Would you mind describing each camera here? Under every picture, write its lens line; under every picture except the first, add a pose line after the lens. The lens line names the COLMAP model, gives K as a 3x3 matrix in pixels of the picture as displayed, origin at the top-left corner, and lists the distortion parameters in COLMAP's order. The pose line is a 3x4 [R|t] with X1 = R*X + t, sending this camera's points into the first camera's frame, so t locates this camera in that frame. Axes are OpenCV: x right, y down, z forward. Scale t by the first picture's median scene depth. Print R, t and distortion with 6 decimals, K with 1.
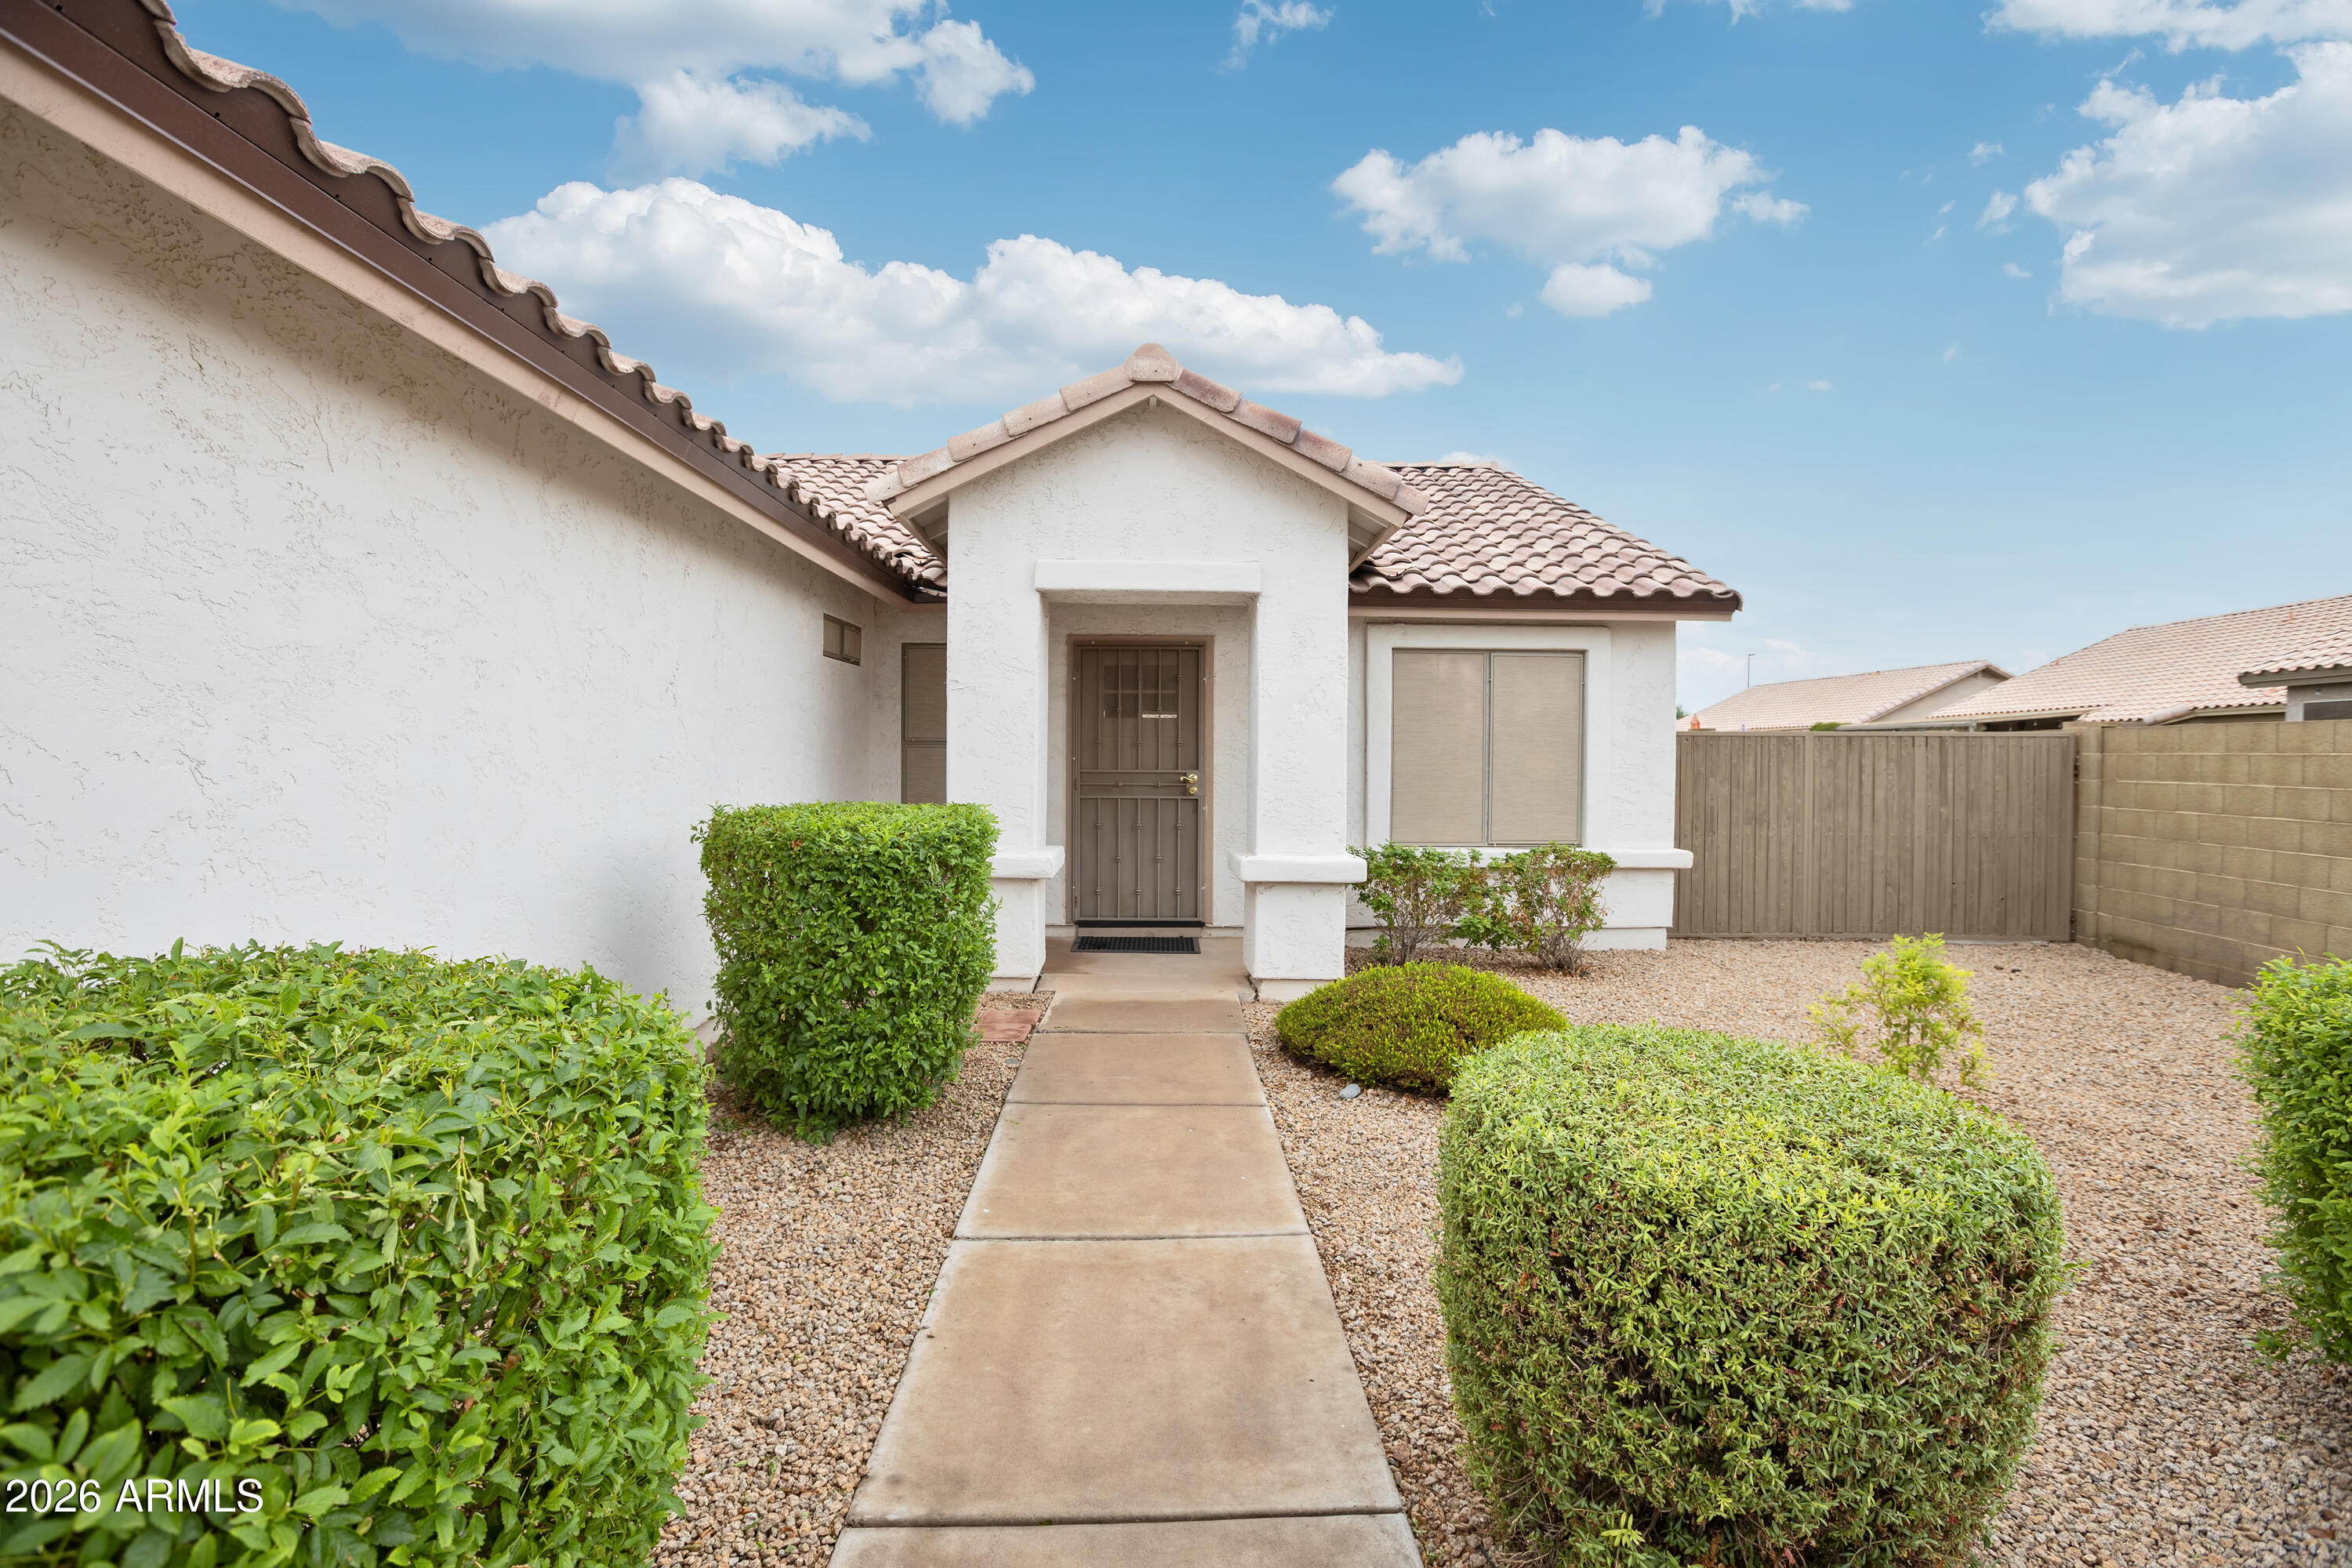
lens RADIAL K [[1087.5, 0, 1165.4], [0, 1087.5, 762.5], [0, 0, 1]] dist [-0.002605, -0.000588]
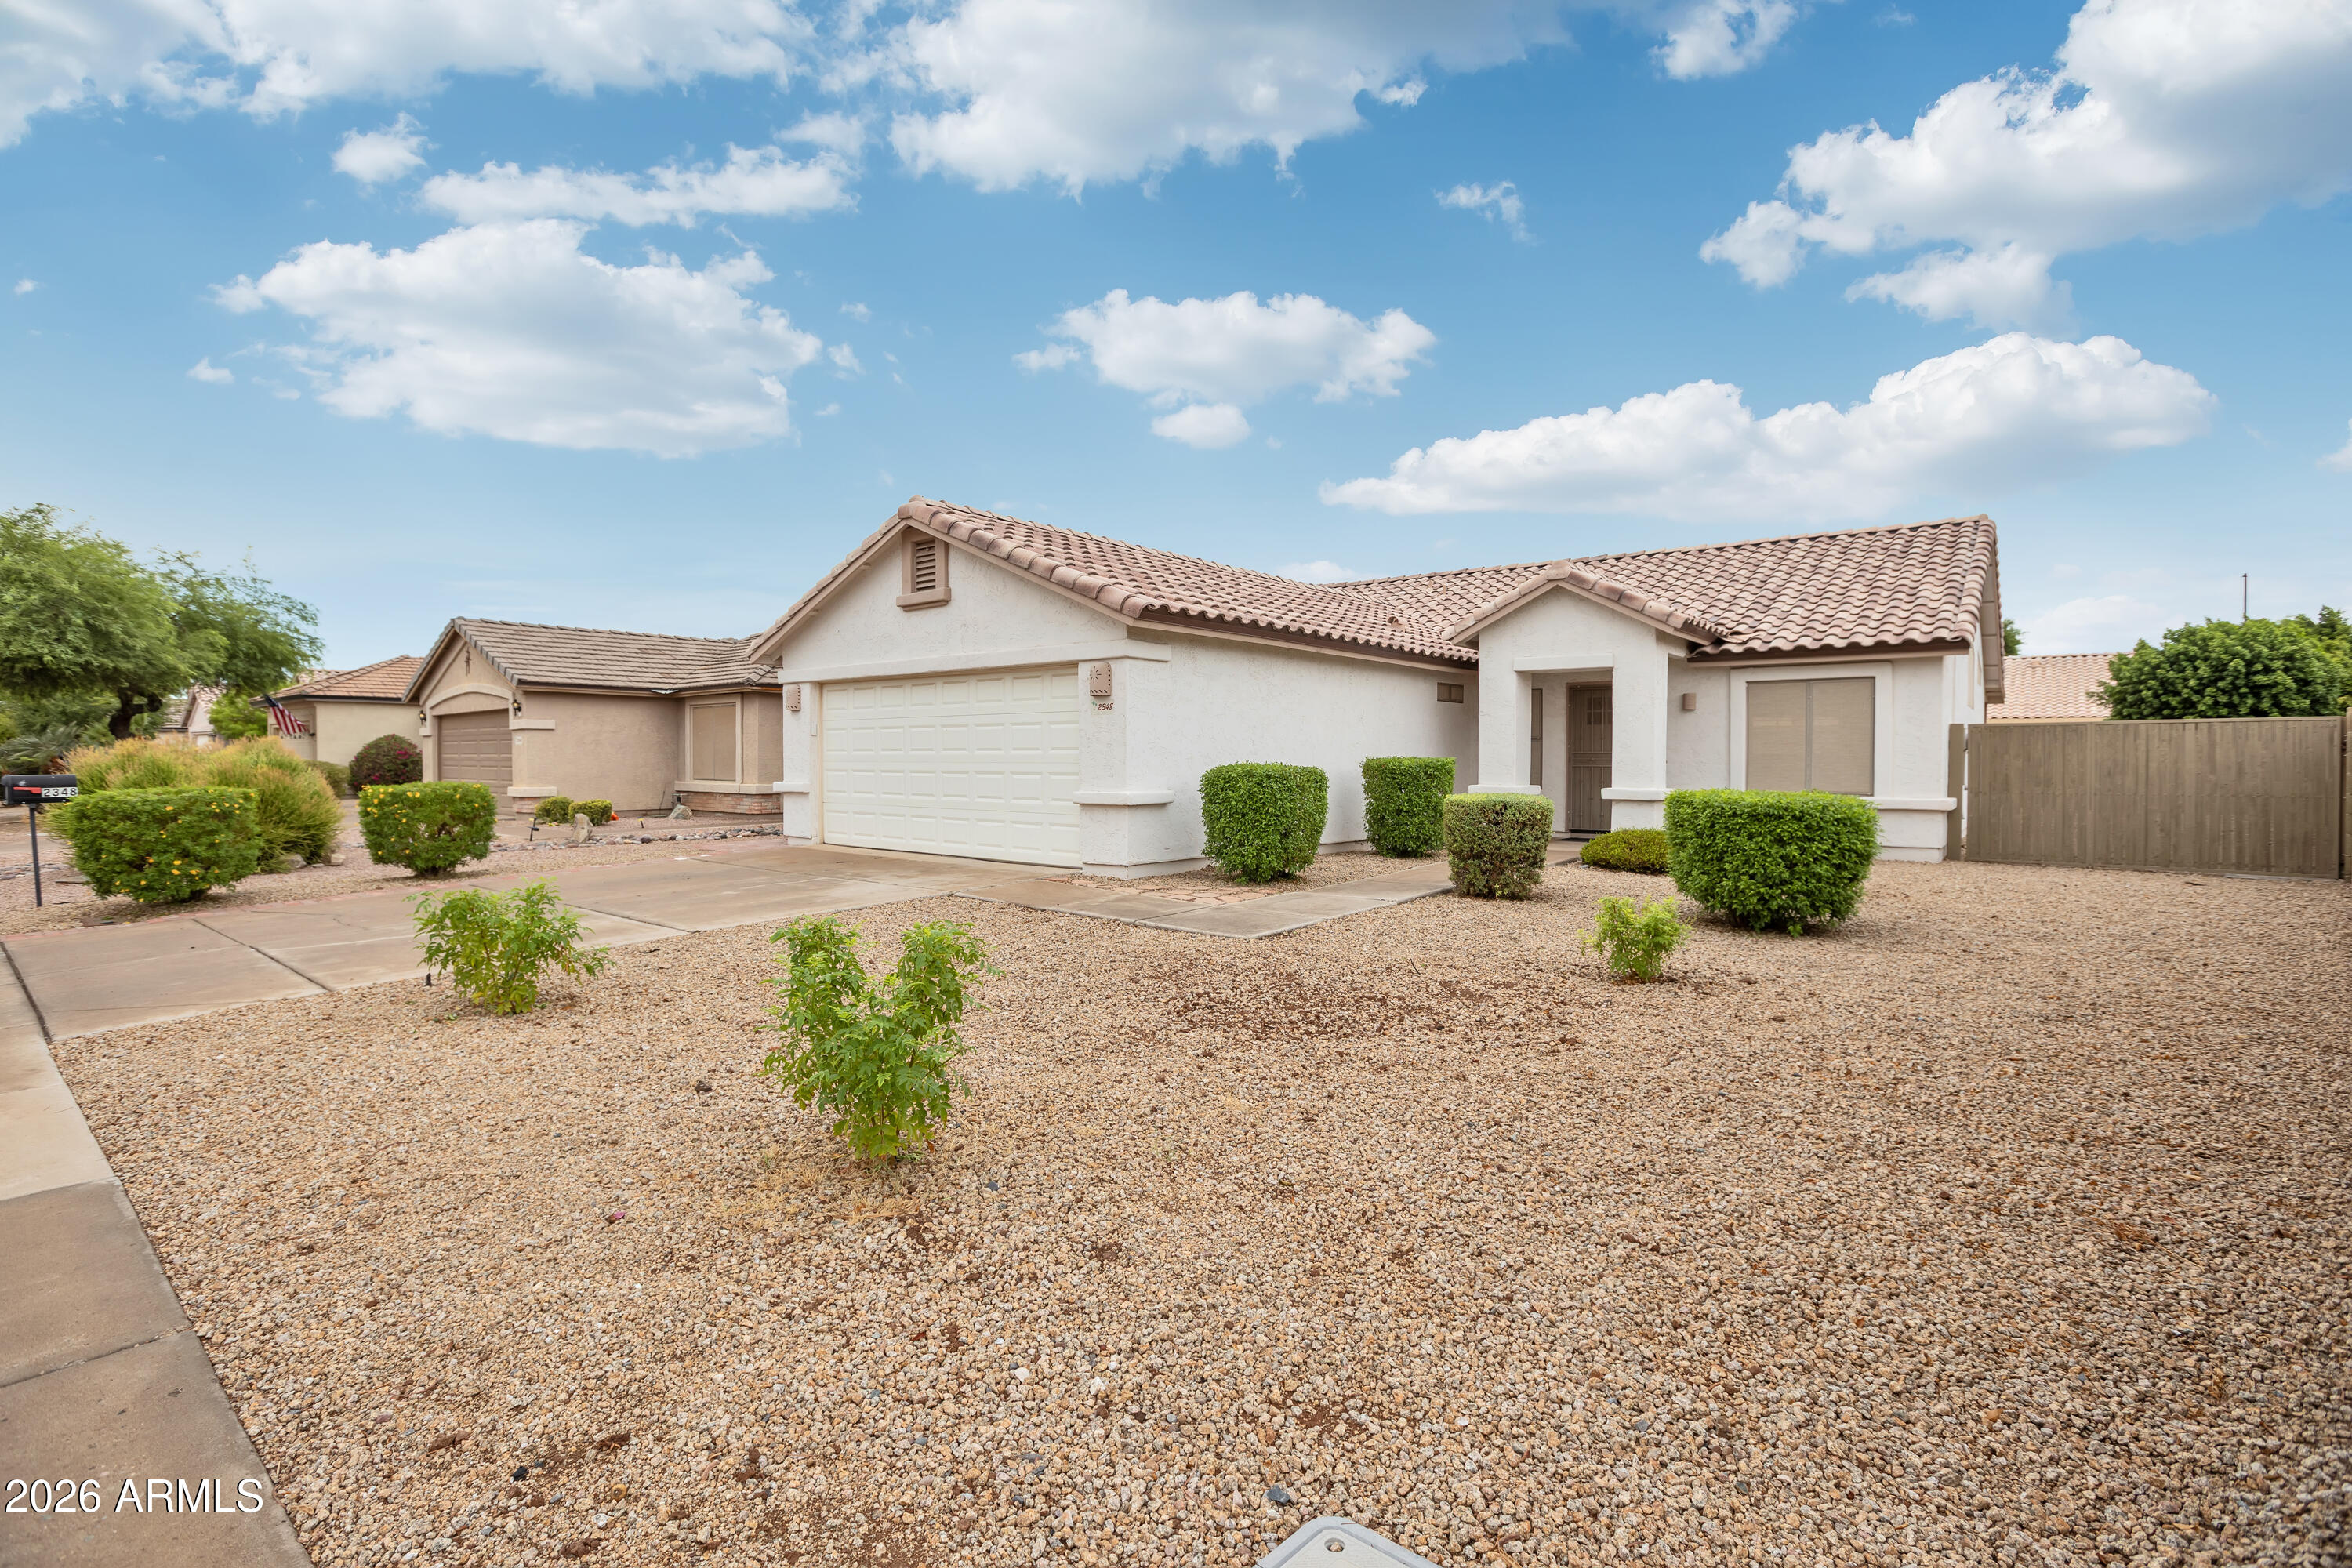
lens RADIAL K [[1087.5, 0, 1165.4], [0, 1087.5, 762.5], [0, 0, 1]] dist [-0.002605, -0.000588]
pose [[0.747526, -0.005847, -0.664207, 0.673135], [-0.007003, 0.999836, -0.016684, 0.061718], [0.664195, 0.017123, 0.747363, -0.949010]]
